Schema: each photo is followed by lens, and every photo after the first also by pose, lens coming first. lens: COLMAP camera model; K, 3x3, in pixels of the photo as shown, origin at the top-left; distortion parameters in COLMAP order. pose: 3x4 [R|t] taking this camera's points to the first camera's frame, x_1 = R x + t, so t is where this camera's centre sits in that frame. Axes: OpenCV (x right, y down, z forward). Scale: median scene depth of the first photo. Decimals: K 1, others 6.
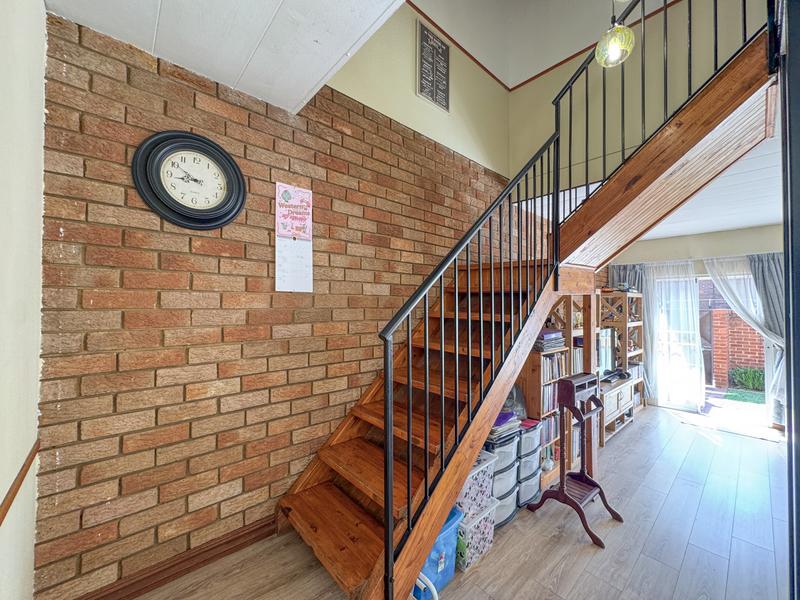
lens RADIAL K [[317.8, 0, 400.0], [0, 317.8, 300.0], [0, 0, 1]] dist [-0.002536, 0.000342]
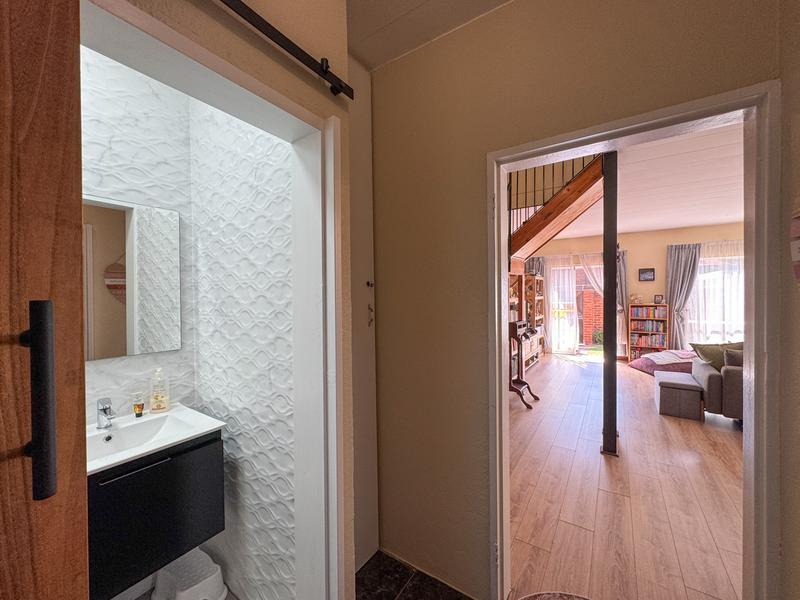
lens RADIAL K [[317.8, 0, 400.0], [0, 317.8, 300.0], [0, 0, 1]] dist [-0.002536, 0.000342]
pose [[0.968749, -0.017855, 0.247399, -0.459012], [0.009245, 0.999312, 0.035920, 0.048984], [-0.247870, -0.032511, 0.968248, -0.488261]]
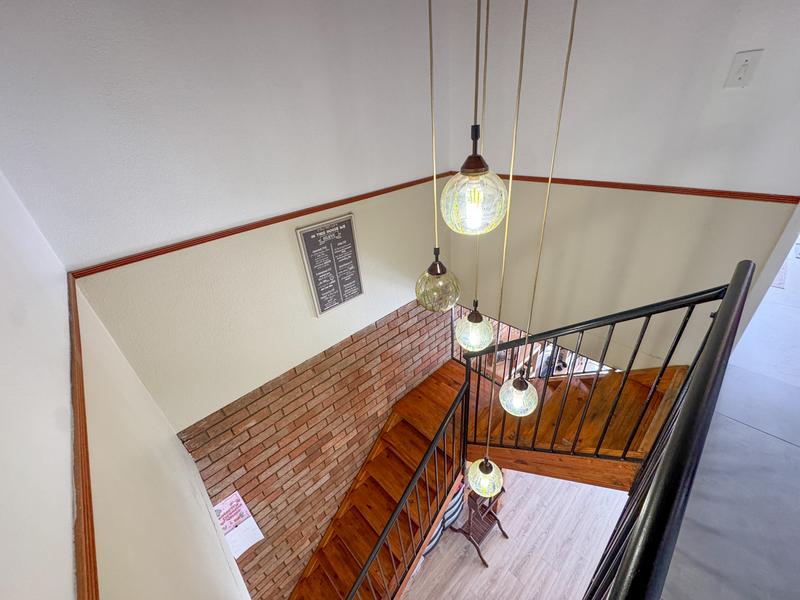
lens RADIAL K [[317.8, 0, 400.0], [0, 317.8, 300.0], [0, 0, 1]] dist [-0.002536, 0.000342]
pose [[0.995837, -0.089200, -0.018758, 0.275213], [0.085905, 0.849626, 0.520342, -1.042983], [-0.030477, -0.519787, 0.853752, 0.260456]]
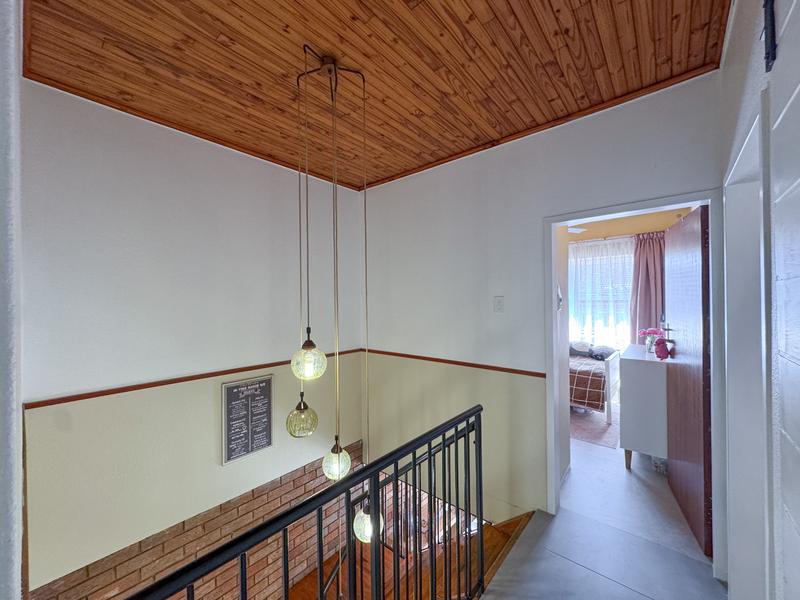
lens RADIAL K [[317.8, 0, 400.0], [0, 317.8, 300.0], [0, 0, 1]] dist [-0.002536, 0.000342]
pose [[0.989654, -0.014531, 0.142738, 0.421036], [0.011875, 0.999740, 0.019441, -1.079876], [-0.142983, -0.017545, 0.989570, -0.011265]]
